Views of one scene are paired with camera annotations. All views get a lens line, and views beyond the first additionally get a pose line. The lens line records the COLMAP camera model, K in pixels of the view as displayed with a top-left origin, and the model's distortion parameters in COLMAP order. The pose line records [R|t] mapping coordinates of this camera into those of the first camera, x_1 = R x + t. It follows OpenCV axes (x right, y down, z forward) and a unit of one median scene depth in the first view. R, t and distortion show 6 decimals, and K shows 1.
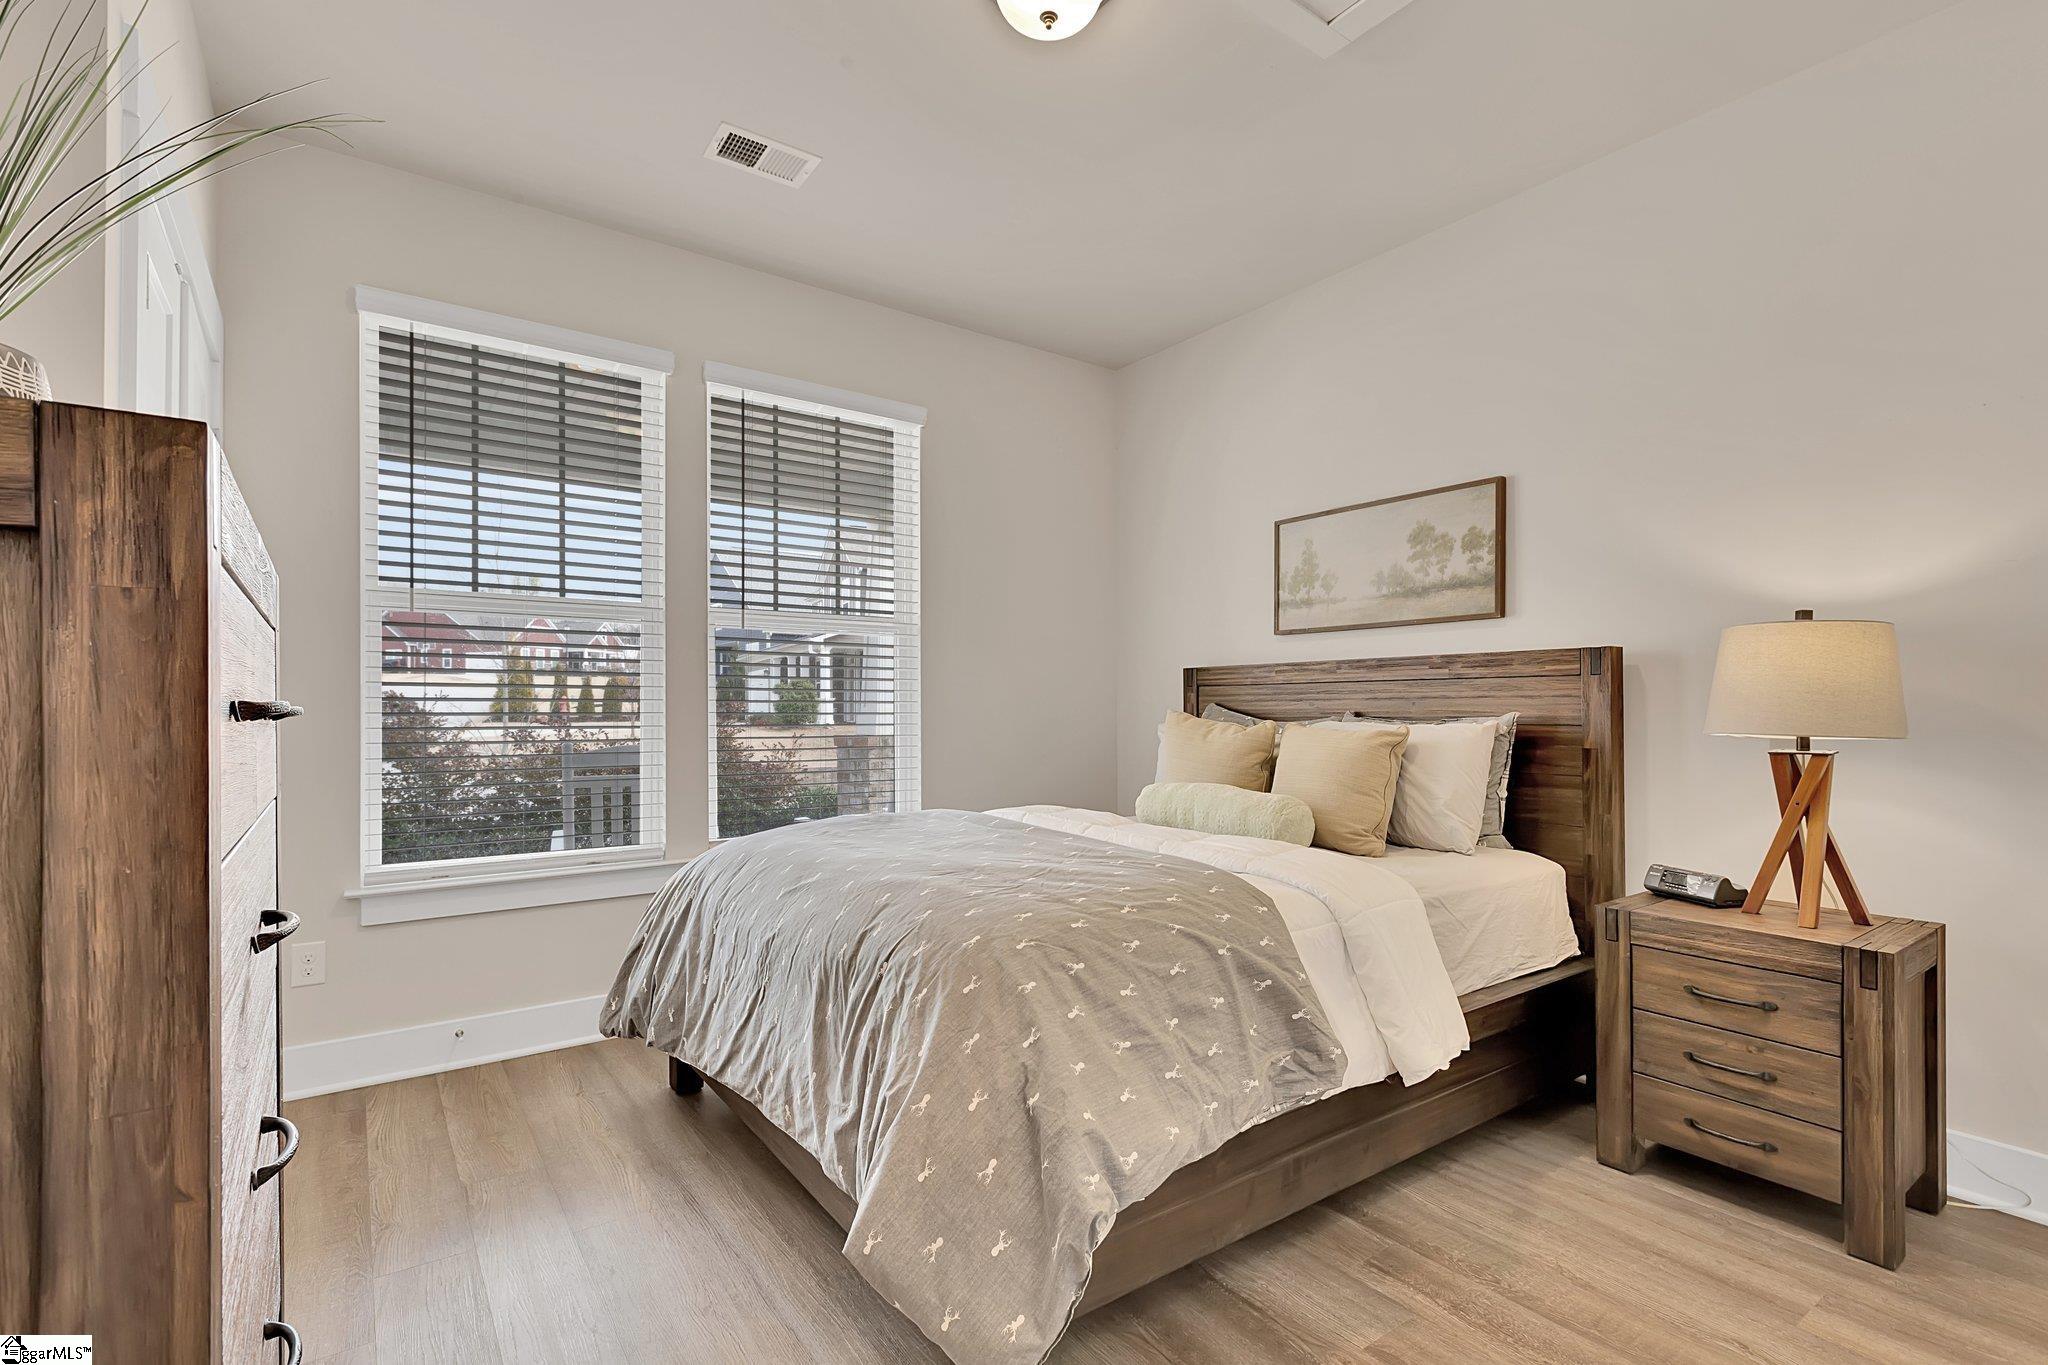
lens RADIAL K [[909.5, 0, 1016.0], [0, 909.5, 717.4], [0, 0, 1]] dist [-0.042968, 0.000089]
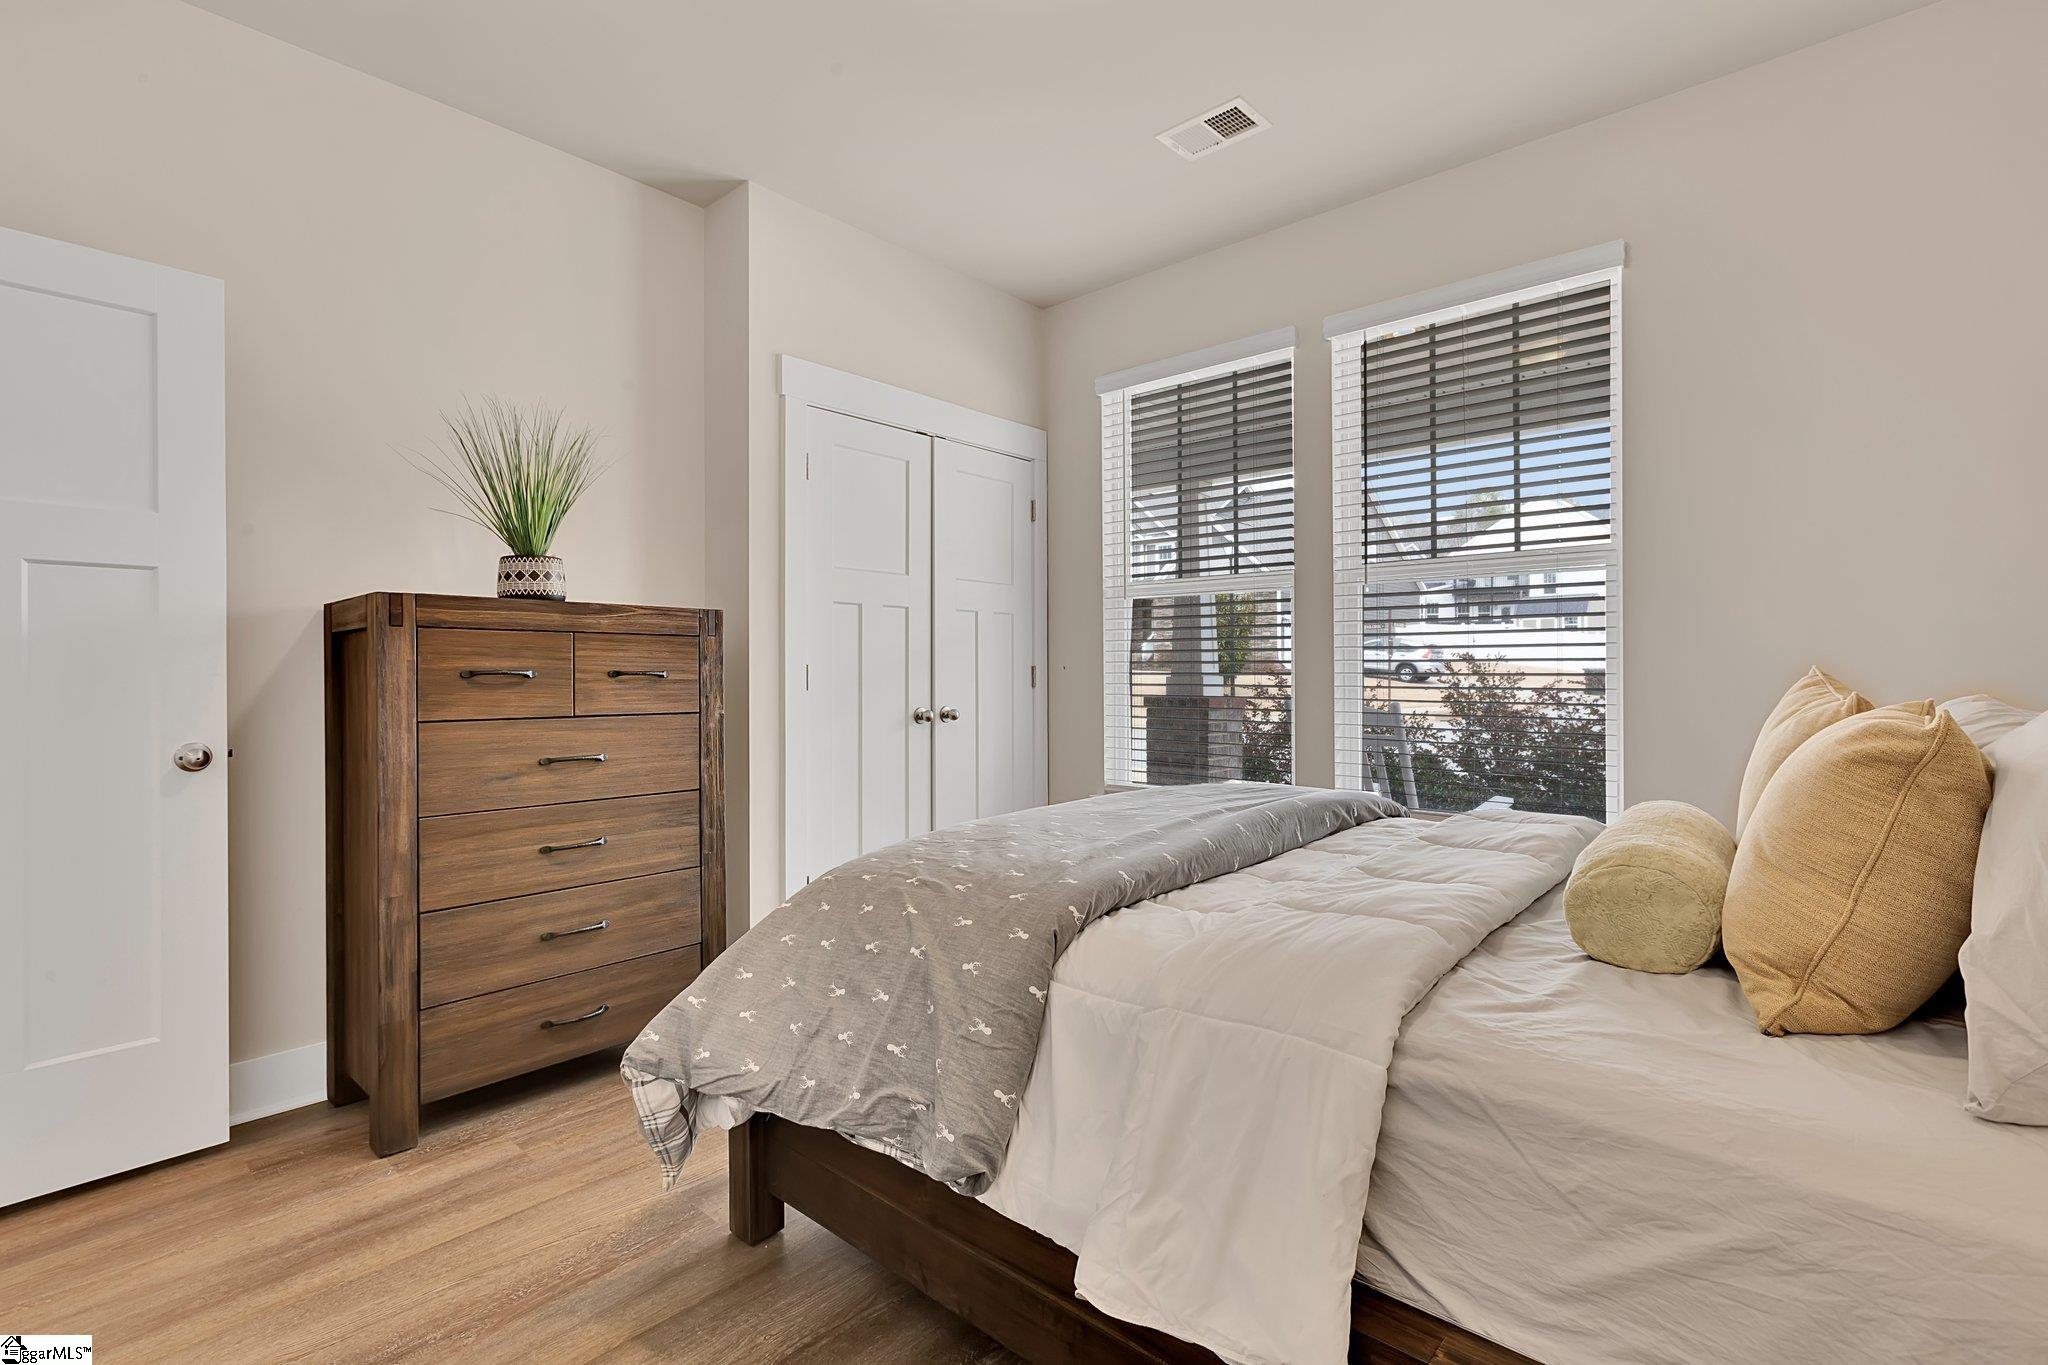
lens RADIAL K [[934.8, 0, 1015.6], [0, 934.8, 653.9], [0, 0, 1]] dist [0.002931, 0.000292]
pose [[0.227967, -0.026311, -0.973313, 0.519728], [0.004840, 0.999653, -0.025889, -0.003378], [0.973657, 0.001190, 0.228015, 0.400854]]
